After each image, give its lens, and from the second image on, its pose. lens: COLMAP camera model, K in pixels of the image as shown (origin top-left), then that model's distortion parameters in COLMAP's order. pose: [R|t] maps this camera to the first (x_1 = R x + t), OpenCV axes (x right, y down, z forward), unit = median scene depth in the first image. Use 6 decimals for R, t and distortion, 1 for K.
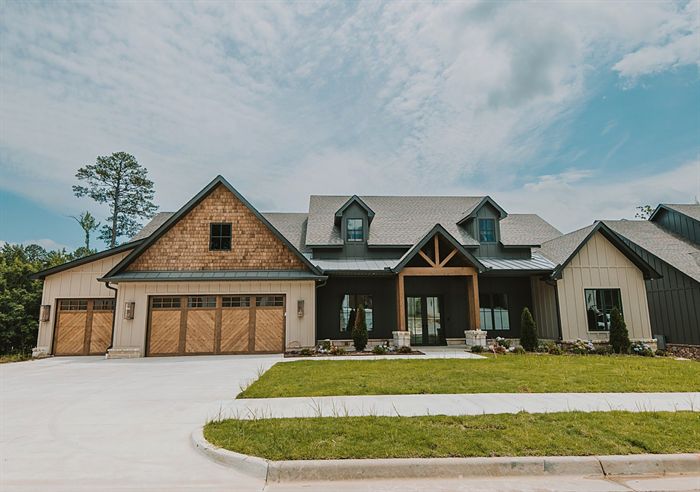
lens RADIAL K [[370.0, 0, 350.6], [0, 370.0, 263.2], [0, 0, 1]] dist [0.029418, -0.000506]
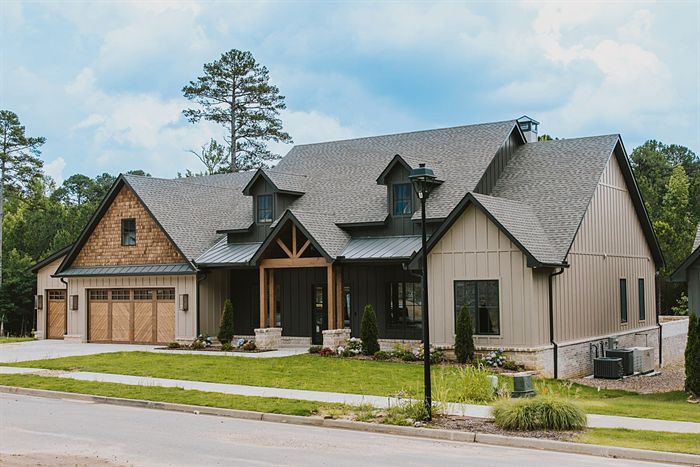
lens RADIAL K [[889.8, 0, 350.0], [0, 889.8, 233.5], [0, 0, 1]] dist [0.016755, 0.026657]
pose [[0.804153, -0.031549, -0.593585, 1.616585], [0.087982, 0.993909, 0.066365, -0.178193], [0.587875, -0.105592, 0.802031, -0.627949]]
